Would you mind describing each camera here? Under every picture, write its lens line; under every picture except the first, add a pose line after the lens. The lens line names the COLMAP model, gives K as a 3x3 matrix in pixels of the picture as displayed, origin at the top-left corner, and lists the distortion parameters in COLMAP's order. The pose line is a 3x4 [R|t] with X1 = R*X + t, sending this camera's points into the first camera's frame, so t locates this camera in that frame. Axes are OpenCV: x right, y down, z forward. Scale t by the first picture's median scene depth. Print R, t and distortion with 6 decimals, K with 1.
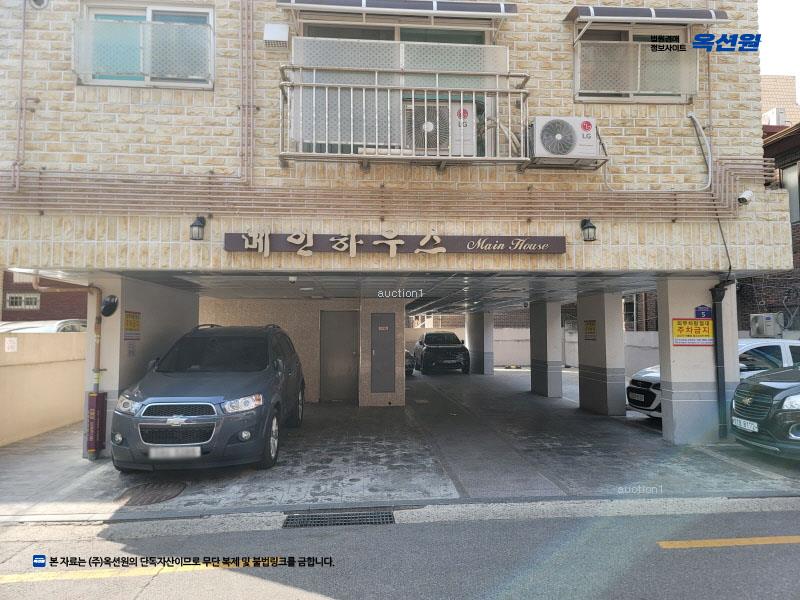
lens RADIAL K [[584.6, 0, 400.0], [0, 584.6, 300.0], [0, 0, 1]] dist [0.043007, -0.004343]
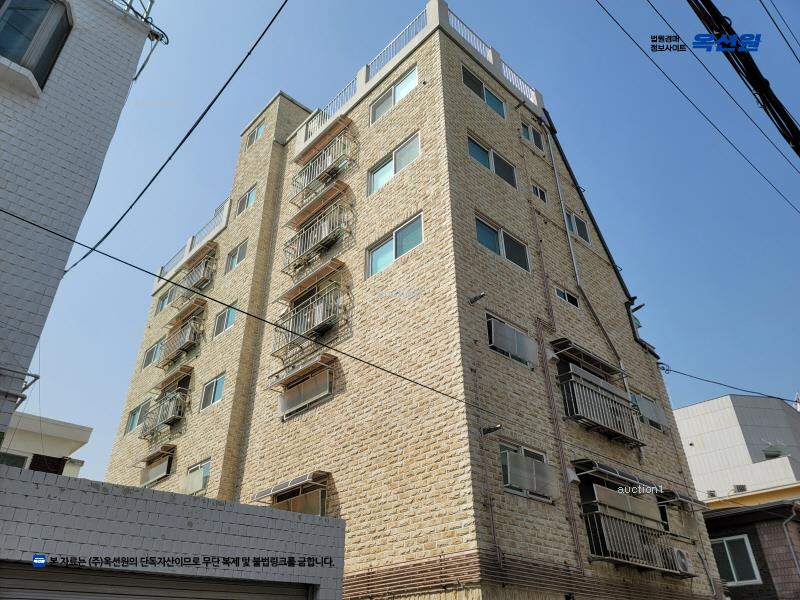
lens RADIAL K [[584.6, 0, 400.0], [0, 584.6, 300.0], [0, 0, 1]] dist [0.043007, -0.004343]
pose [[0.781015, 0.331367, 0.529351, -1.673656], [-0.026690, 0.864558, -0.501823, -0.022612], [-0.623942, 0.377803, 0.684077, -0.046386]]
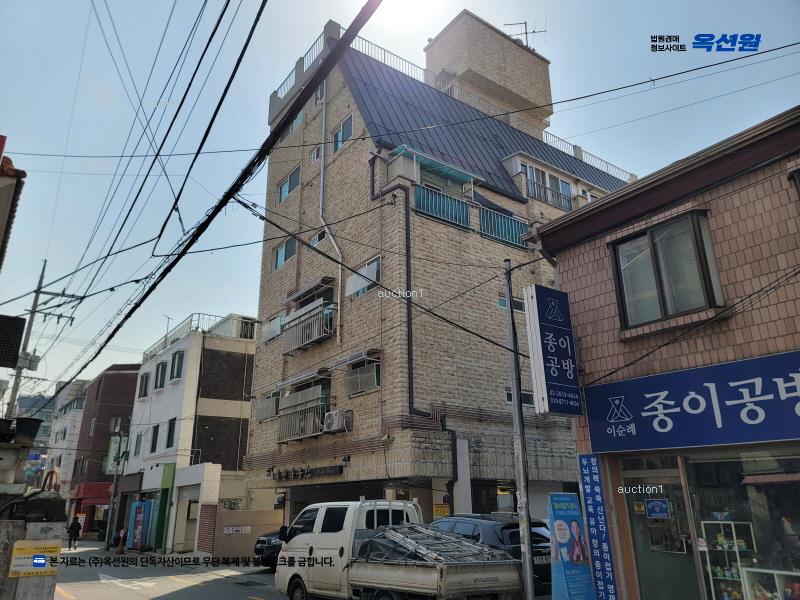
lens RADIAL K [[584.6, 0, 400.0], [0, 584.6, 300.0], [0, 0, 1]] dist [0.043007, -0.004343]
pose [[0.521684, -0.282432, -0.805033, 2.328918], [0.052425, 0.952442, -0.300176, -0.028179], [0.851526, 0.114393, 0.511681, 0.014105]]
